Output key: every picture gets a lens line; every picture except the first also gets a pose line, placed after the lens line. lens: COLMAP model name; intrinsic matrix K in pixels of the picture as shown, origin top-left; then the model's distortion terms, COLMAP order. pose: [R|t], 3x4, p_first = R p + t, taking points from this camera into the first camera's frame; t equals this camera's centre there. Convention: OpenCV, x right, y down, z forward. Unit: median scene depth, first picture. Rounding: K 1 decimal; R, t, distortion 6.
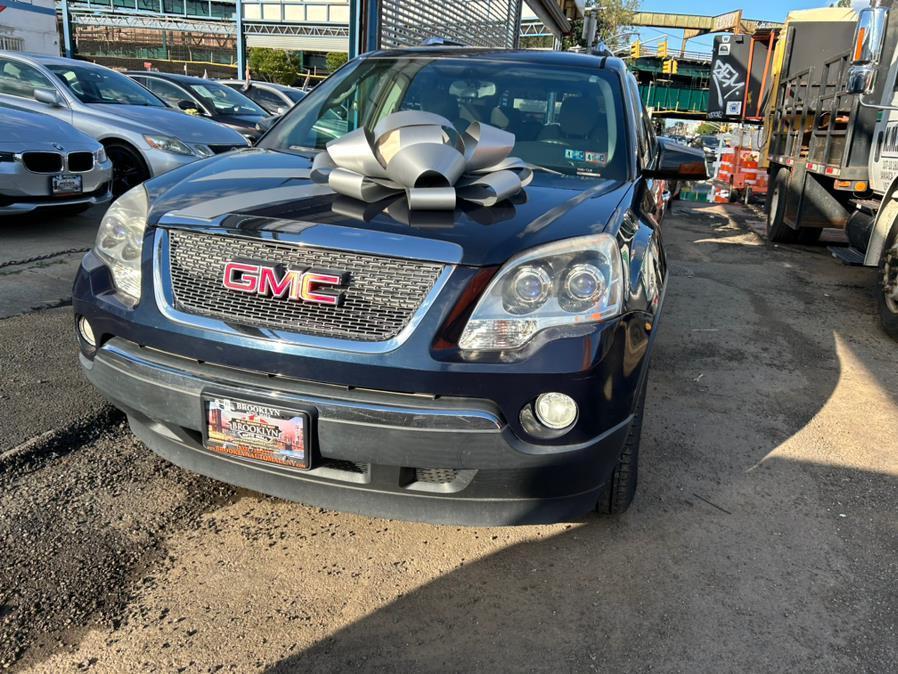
lens RADIAL K [[660.8, 0, 458.6], [0, 660.8, 340.8], [0, 0, 1]] dist [0.055237, -0.056178]
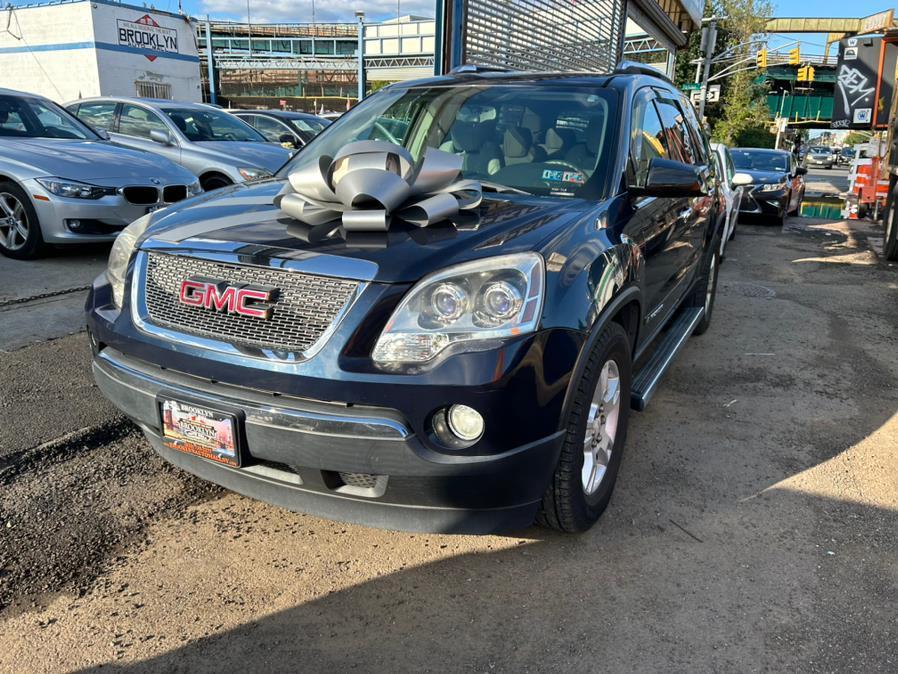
lens RADIAL K [[660.8, 0, 447.8], [0, 660.8, 349.8], [0, 0, 1]] dist [0.055237, -0.056178]
pose [[0.982021, 0.018612, -0.187853, 0.238776], [-0.022224, 0.999606, -0.017142, 0.007577], [0.187460, 0.021009, 0.982048, -0.018511]]
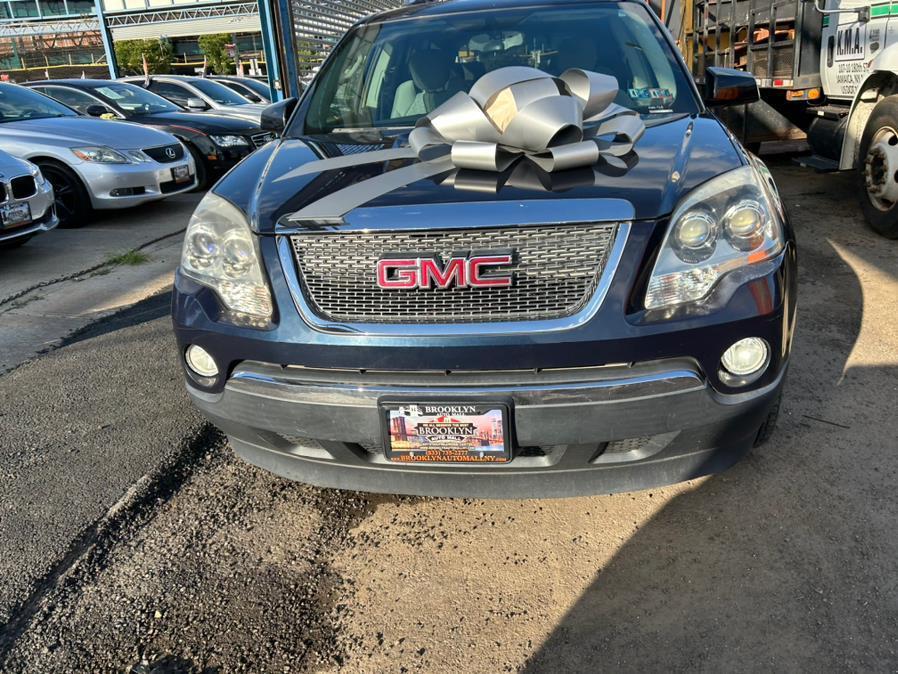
lens RADIAL K [[660.8, 0, 447.1], [0, 660.8, 348.6], [0, 0, 1]] dist [0.055237, -0.056178]
pose [[0.980793, -0.174988, 0.086163, -0.275237], [0.169576, 0.983262, 0.066627, -0.032731], [-0.096380, -0.050736, 0.994051, 0.057561]]
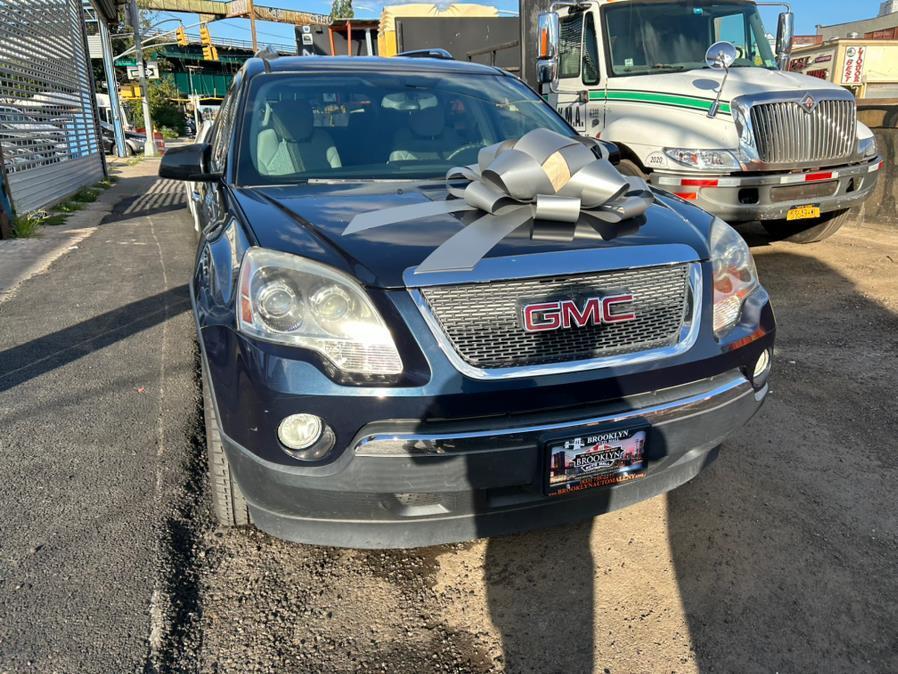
lens RADIAL K [[660.8, 0, 445.4], [0, 660.8, 341.5], [0, 0, 1]] dist [0.055237, -0.056178]
pose [[0.810114, -0.251210, 0.529725, -0.746917], [0.240766, 0.966394, 0.090084, -0.141390], [-0.534553, 0.054562, 0.843372, 0.195077]]
